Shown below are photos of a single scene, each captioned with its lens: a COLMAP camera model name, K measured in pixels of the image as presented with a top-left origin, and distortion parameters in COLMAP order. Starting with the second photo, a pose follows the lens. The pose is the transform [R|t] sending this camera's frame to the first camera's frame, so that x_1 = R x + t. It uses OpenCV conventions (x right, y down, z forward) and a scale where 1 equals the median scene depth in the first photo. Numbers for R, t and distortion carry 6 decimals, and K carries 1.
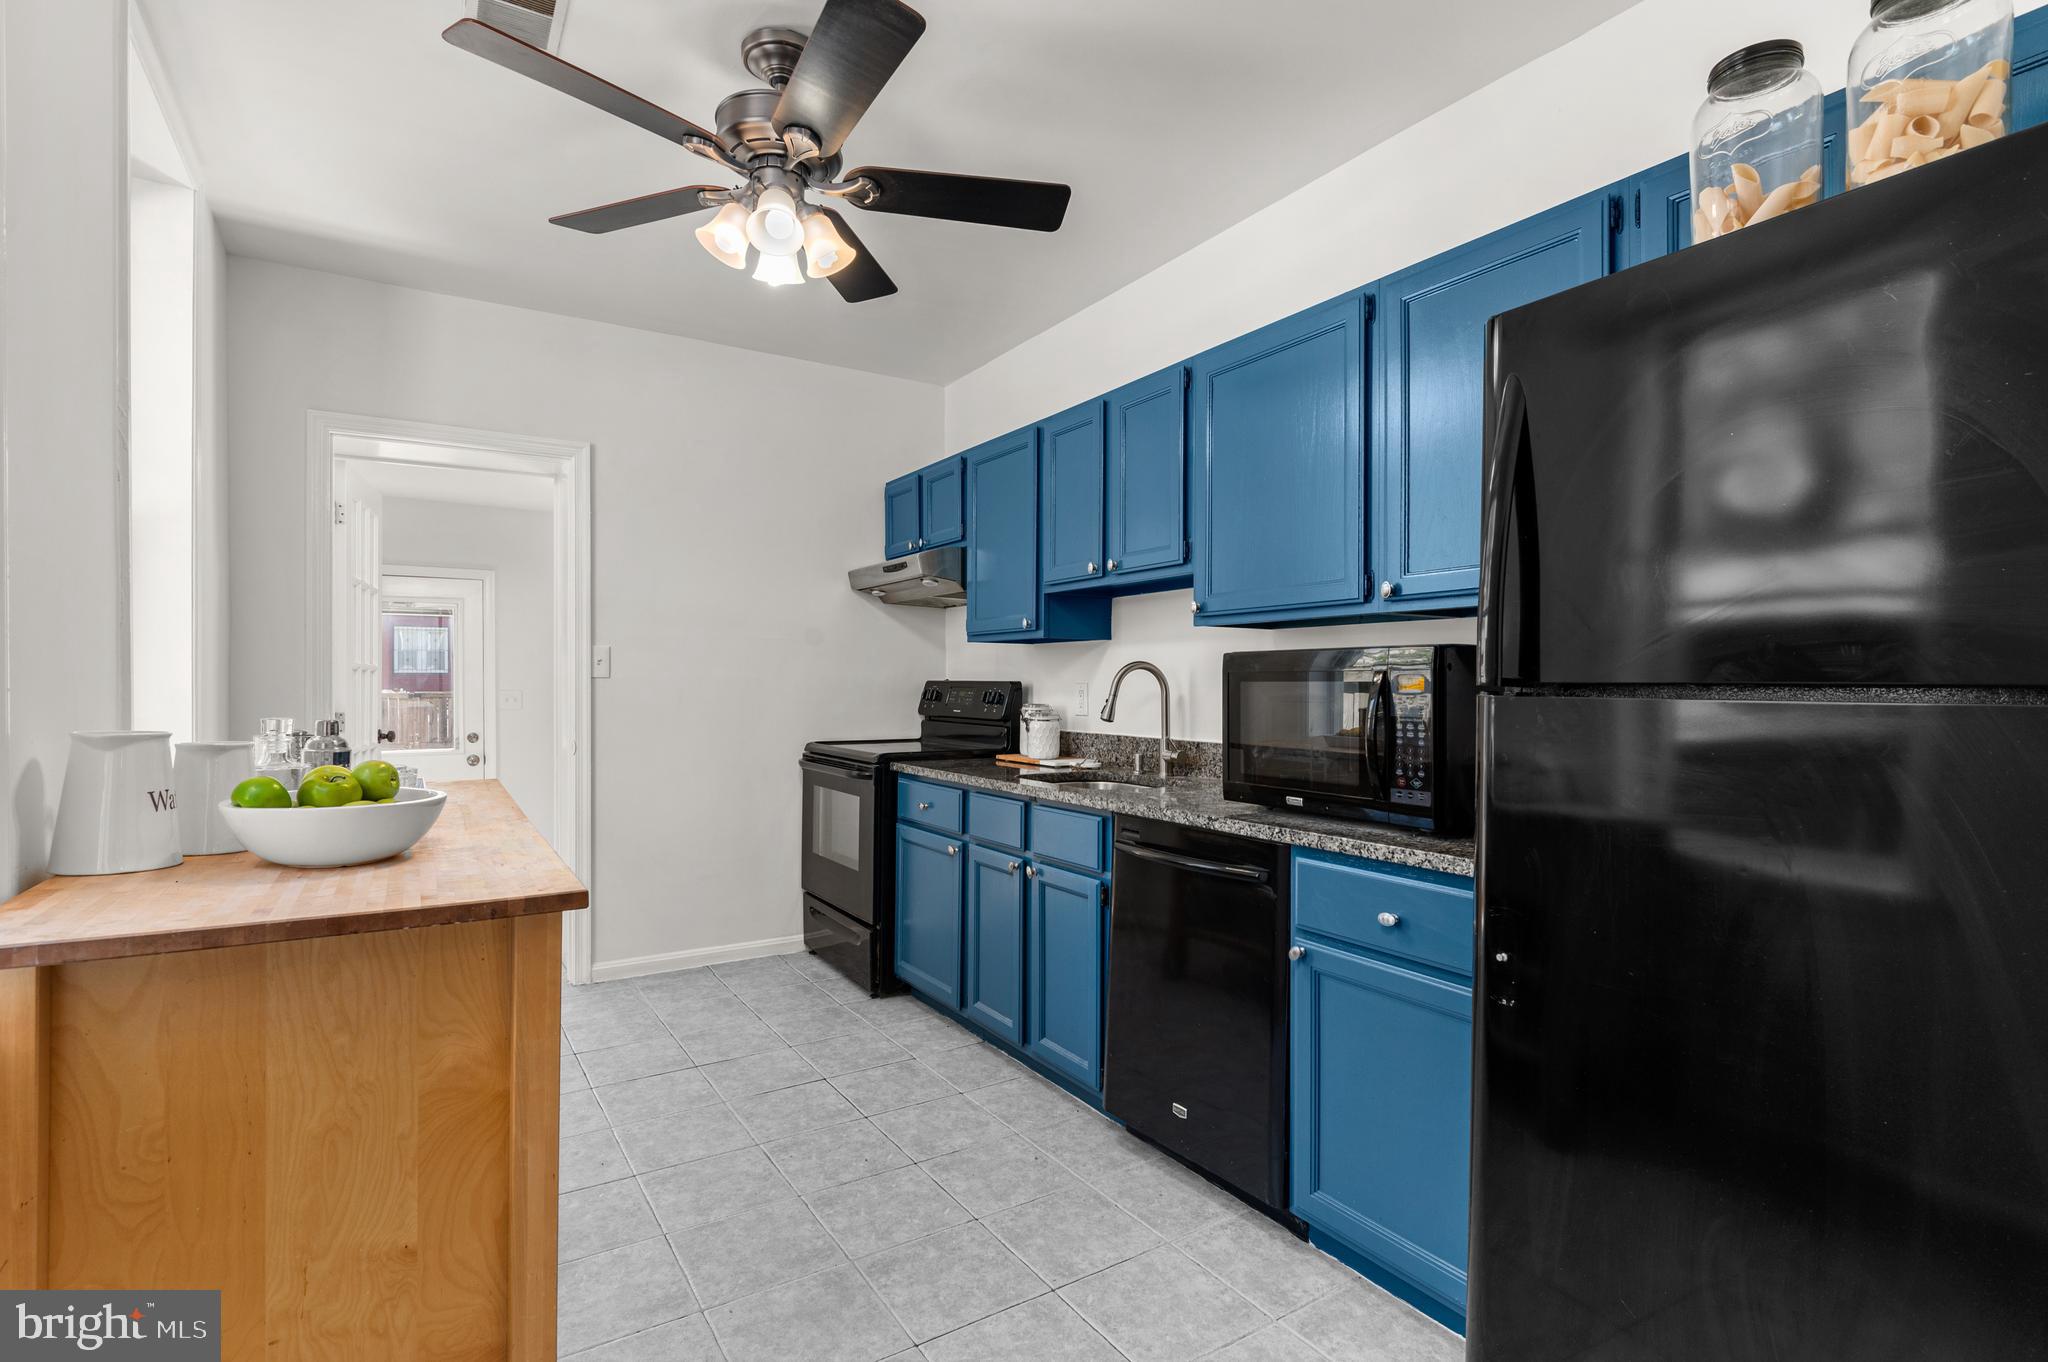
lens RADIAL K [[944.0, 0, 1031.3], [0, 944.0, 682.9], [0, 0, 1]] dist [0.007396, -0.002740]
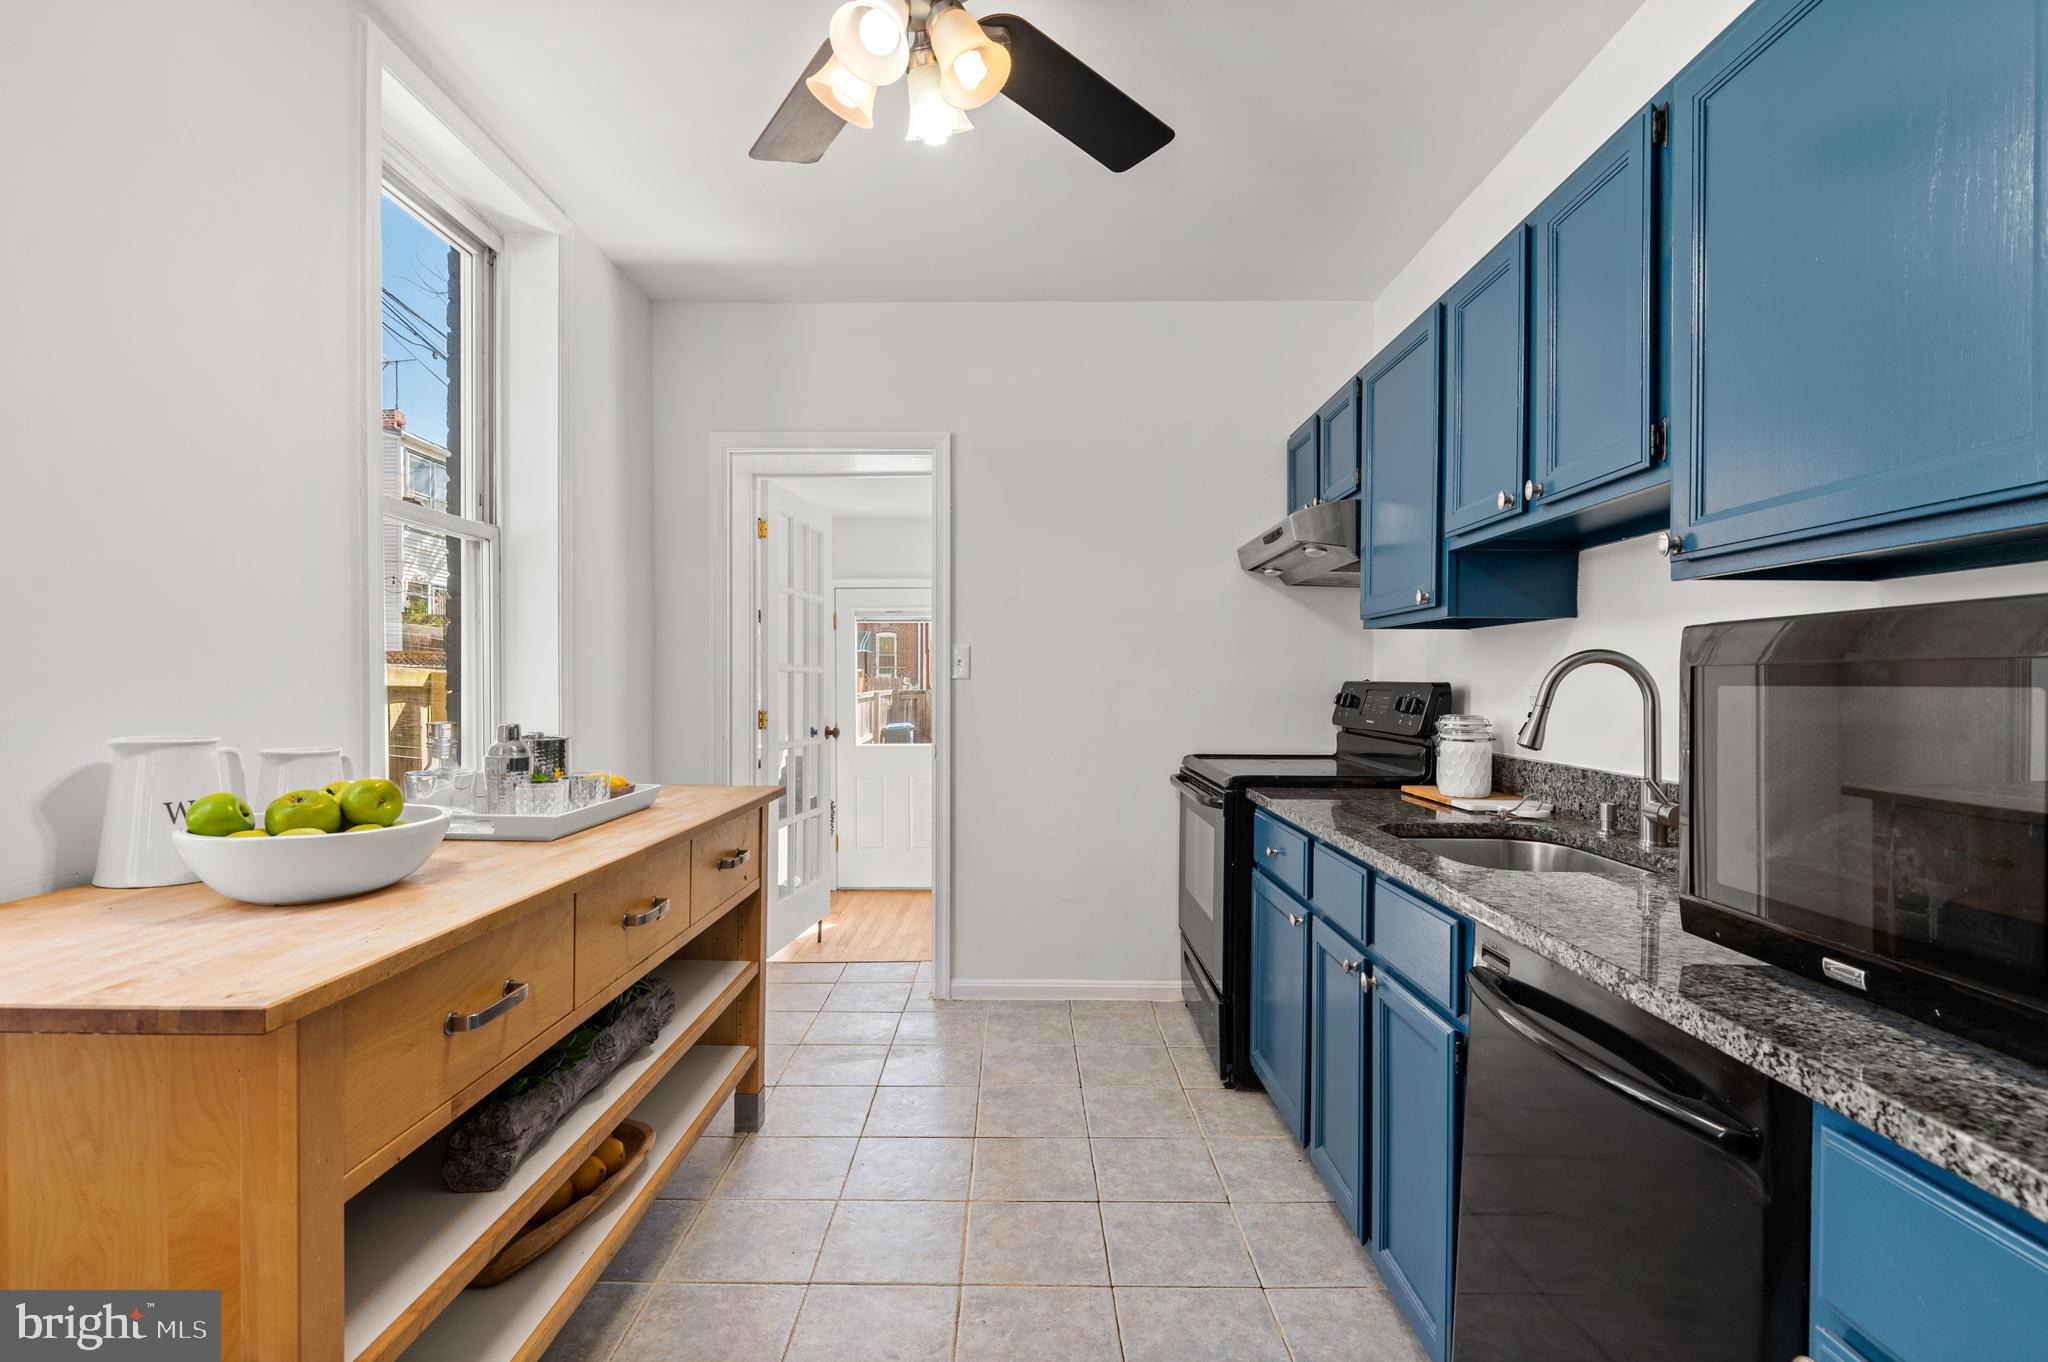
lens RADIAL K [[944.0, 0, 1018.5], [0, 944.0, 687.0], [0, 0, 1]] dist [0.007396, -0.002740]
pose [[0.840957, 0.002918, -0.541094, 0.119989], [-0.000207, 0.999987, 0.005072, -0.002126], [0.541102, -0.004153, 0.840947, 0.272986]]
